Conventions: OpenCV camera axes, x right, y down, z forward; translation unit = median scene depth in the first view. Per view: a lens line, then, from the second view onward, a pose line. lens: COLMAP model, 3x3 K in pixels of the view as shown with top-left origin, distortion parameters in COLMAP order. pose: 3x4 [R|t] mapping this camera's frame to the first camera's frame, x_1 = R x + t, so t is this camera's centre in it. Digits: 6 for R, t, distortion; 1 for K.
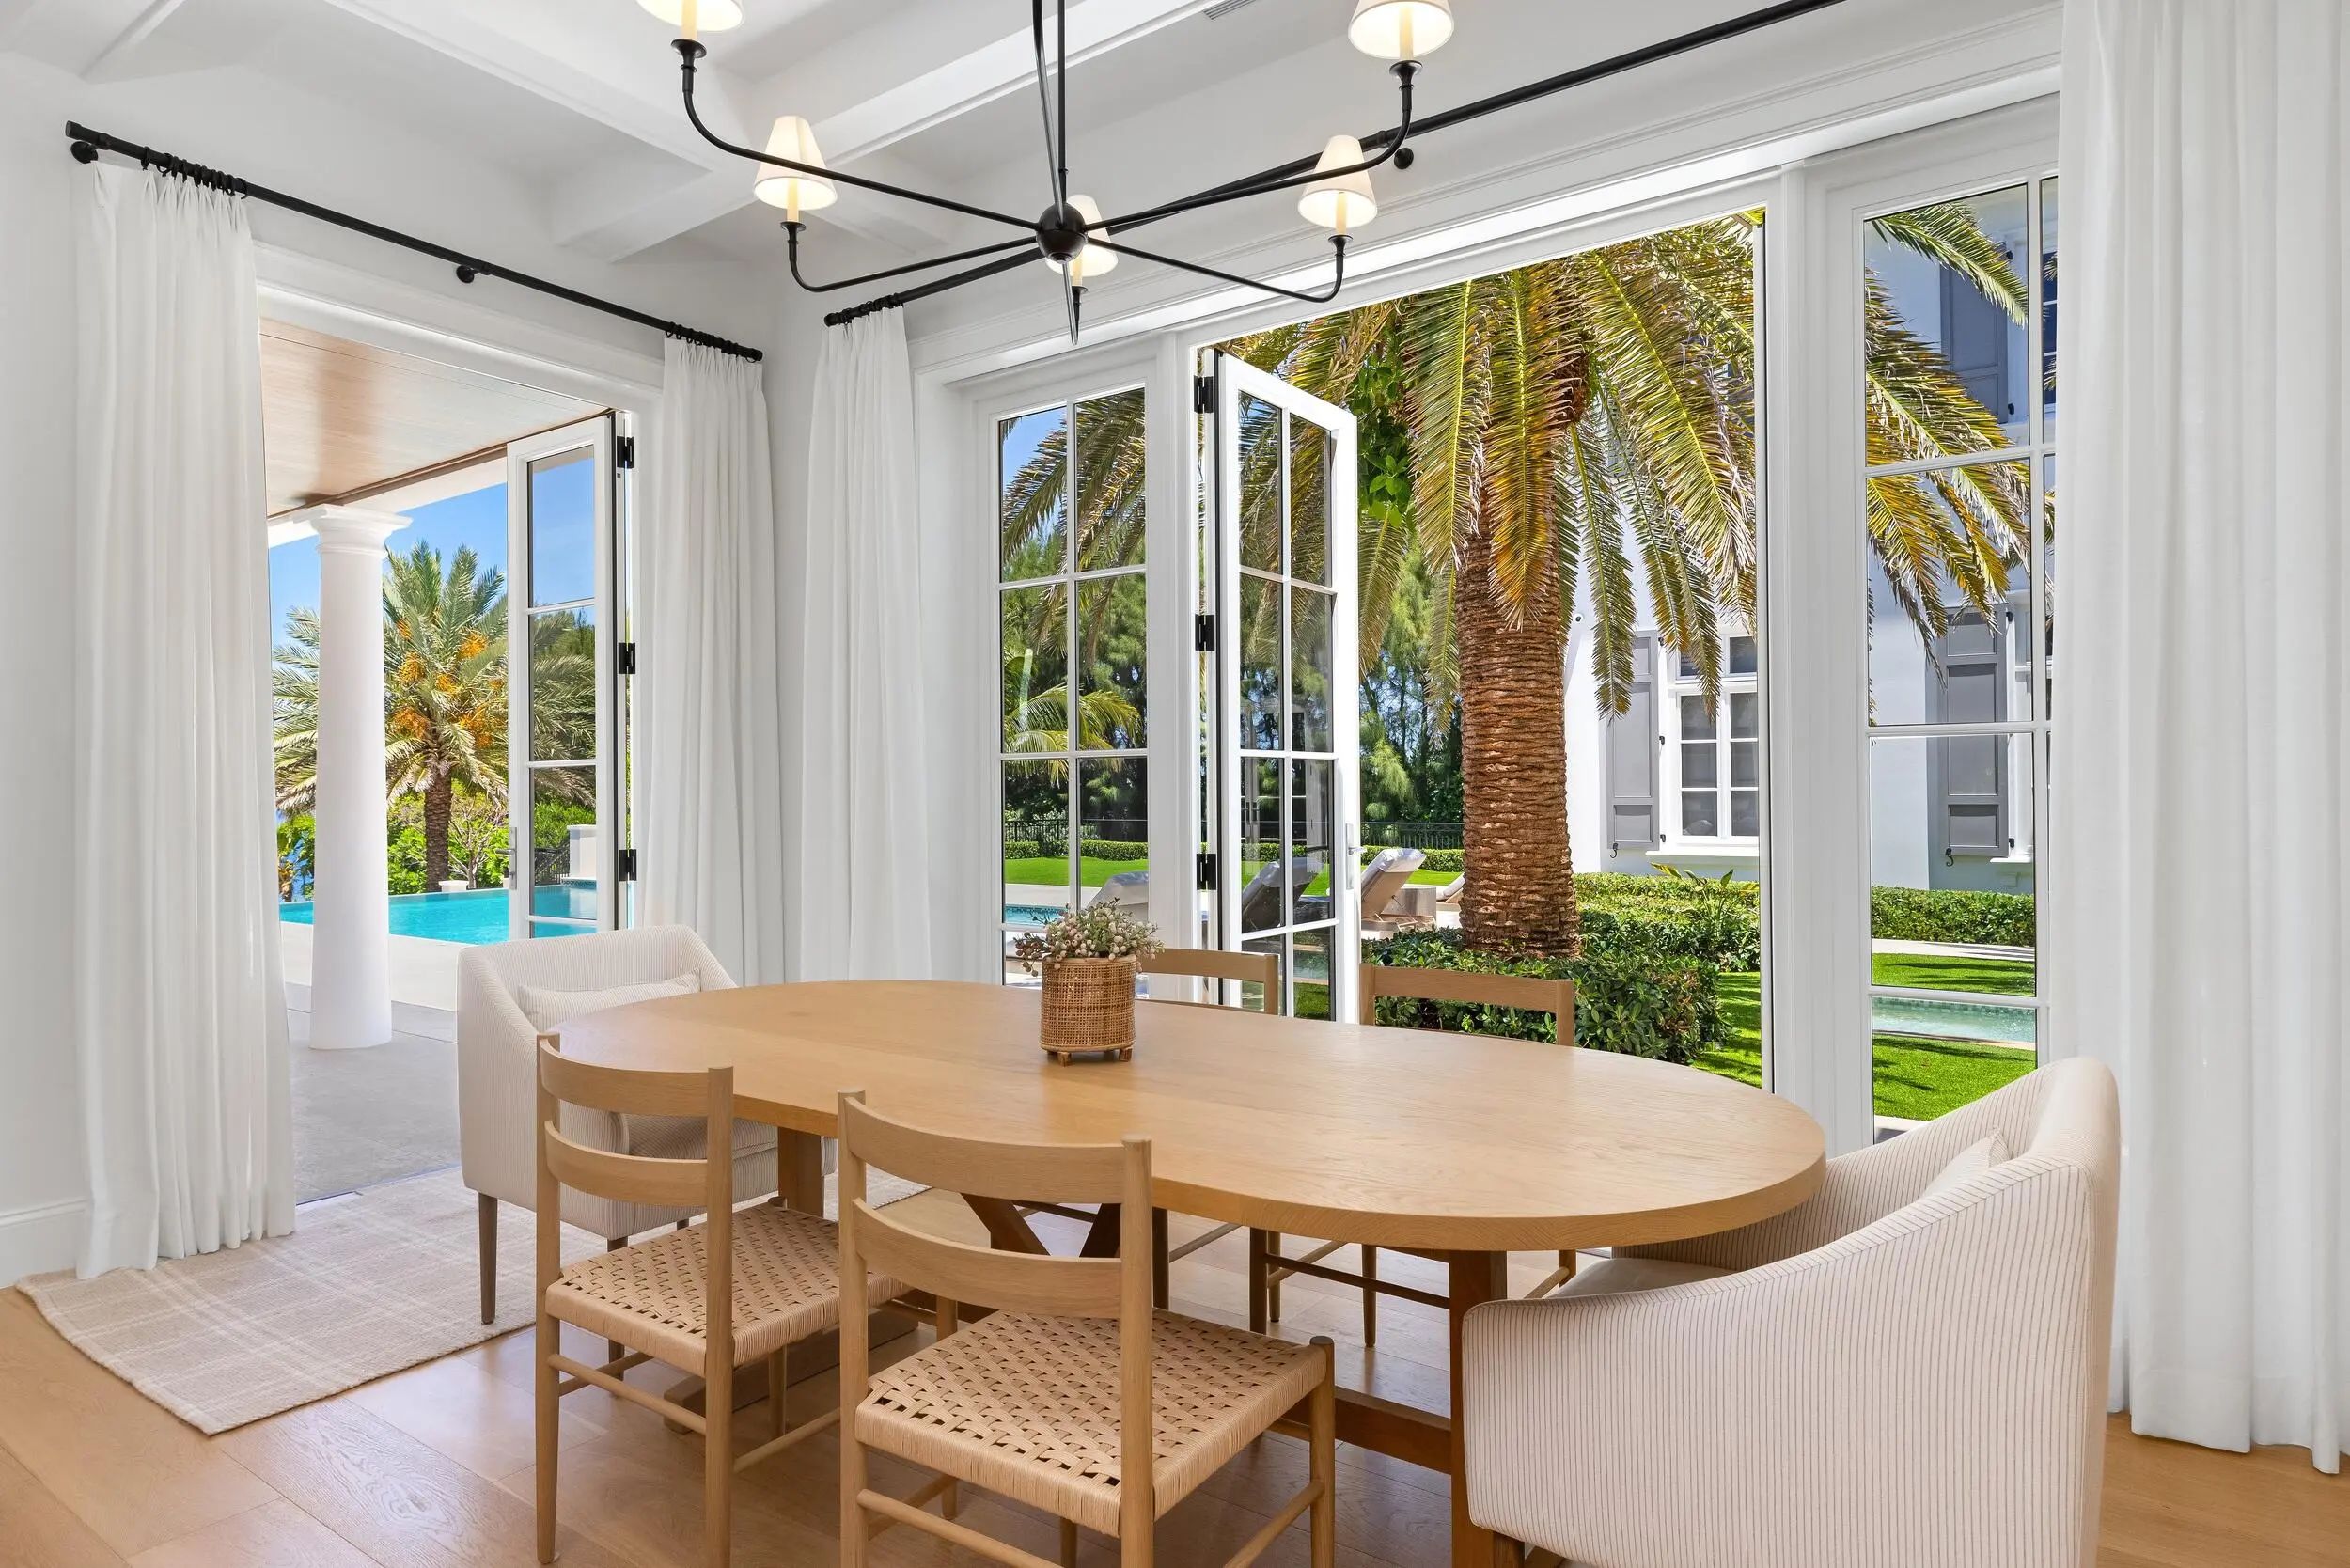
lens RADIAL K [[1314.8, 0, 1175.0], [0, 1314.8, 784.0], [0, 0, 1]] dist [0.001304, -0.000179]
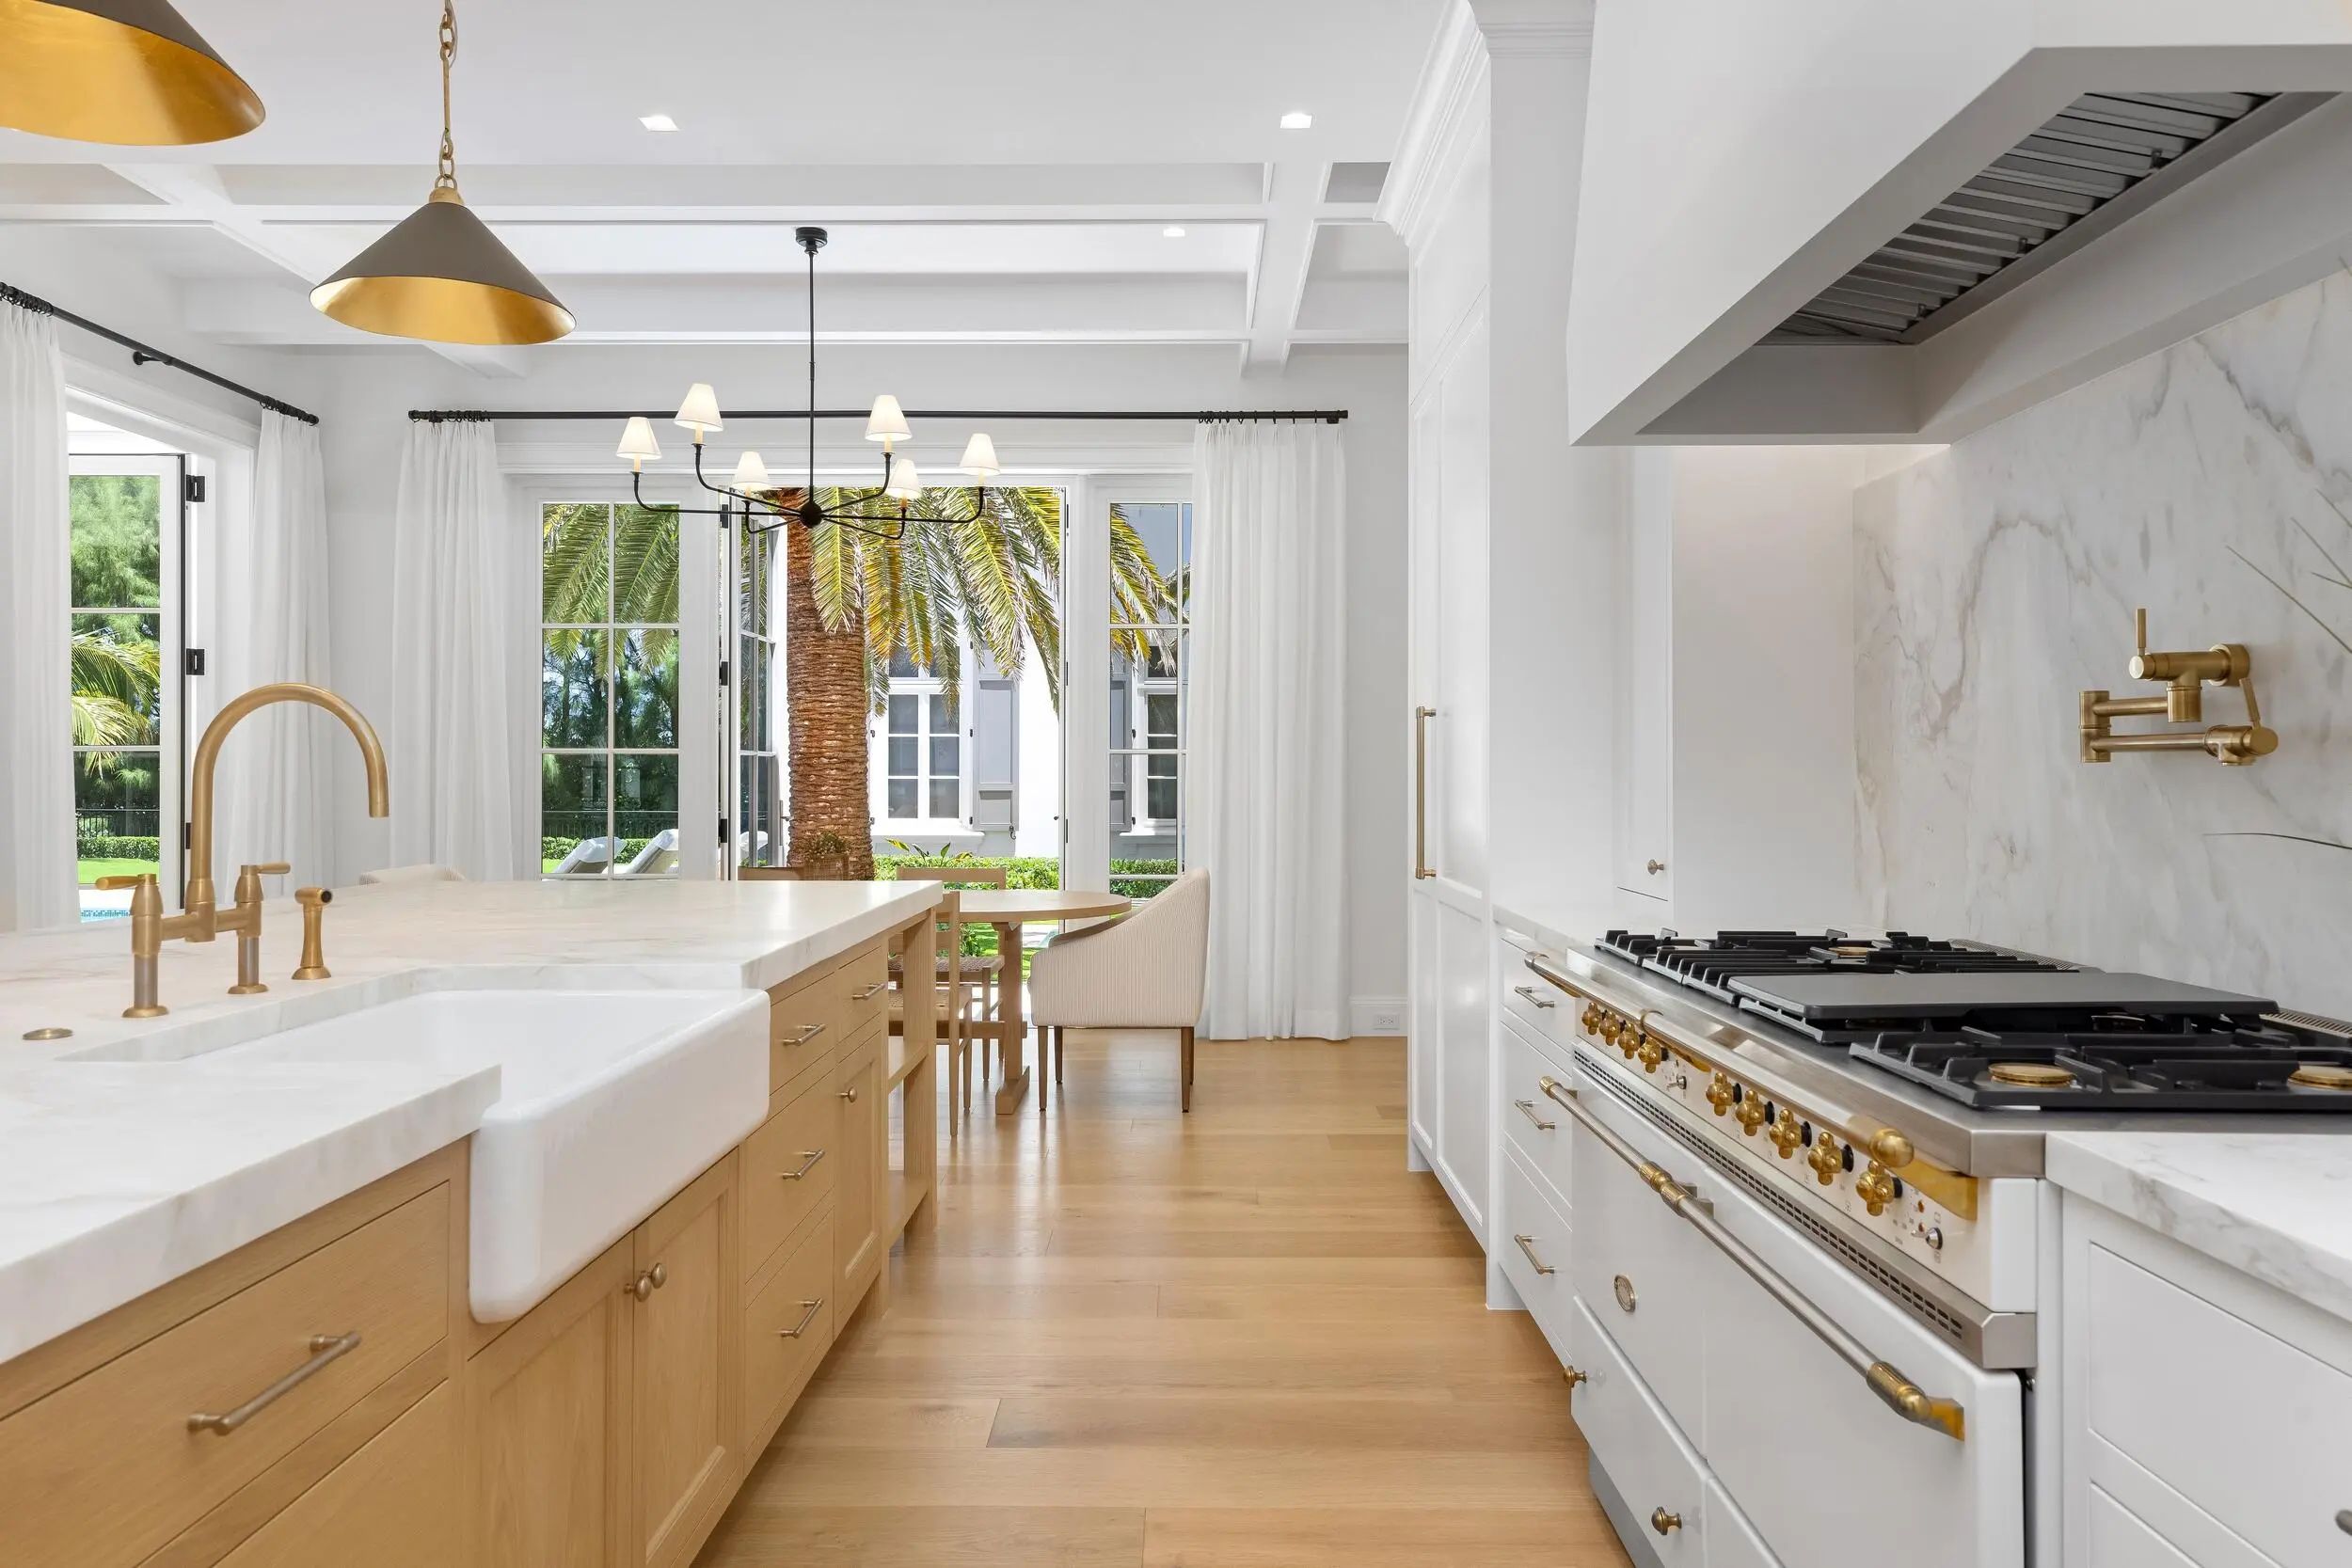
lens RADIAL K [[1558.7, 0, 1172.2], [0, 1558.7, 770.0], [0, 0, 1]] dist [0.016474, 0.000885]
pose [[0.821786, 0.010661, 0.569697, -0.490732], [-0.010660, 0.999938, -0.003335, -0.001552], [-0.569697, -0.003332, 0.821848, -0.667782]]
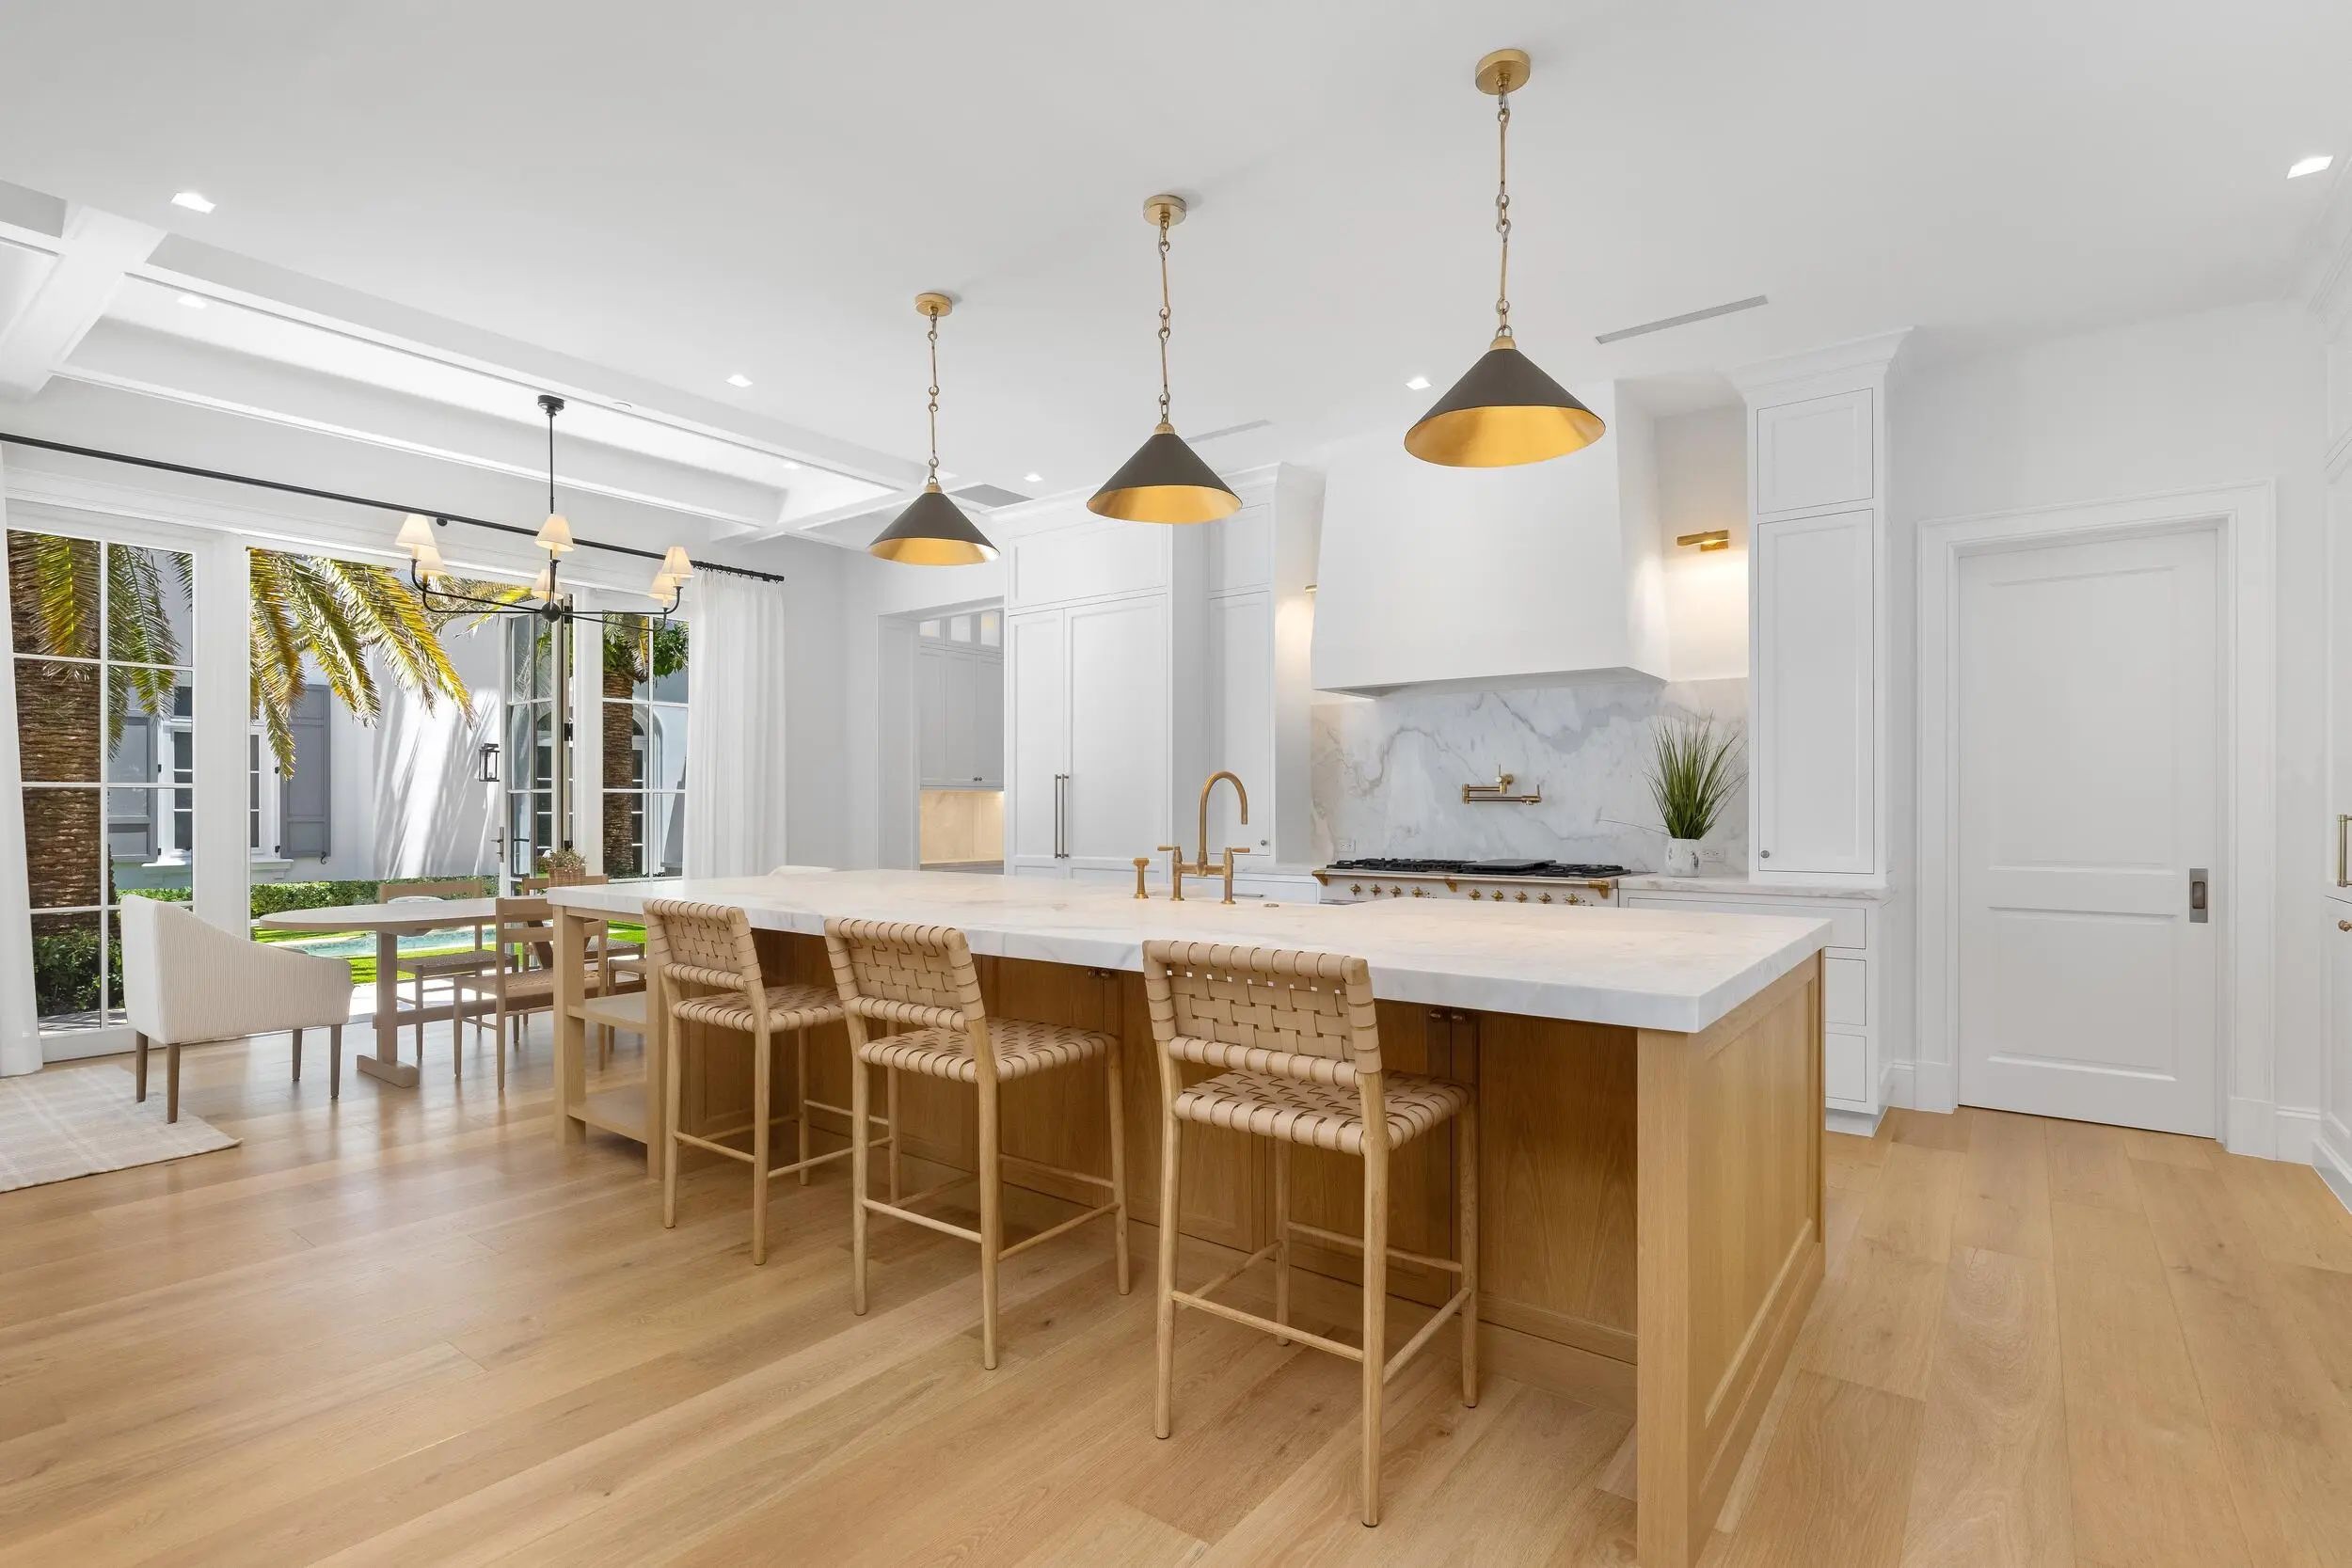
lens RADIAL K [[1153.5, 0, 1173.5], [0, 1153.5, 807.3], [0, 0, 1]] dist [0.029496, 0.000104]
pose [[0.037154, 0.009576, 0.999264, -1.197475], [-0.006015, 0.999938, -0.009359, 0.008105], [-0.999291, -0.005663, 0.037210, -0.207415]]
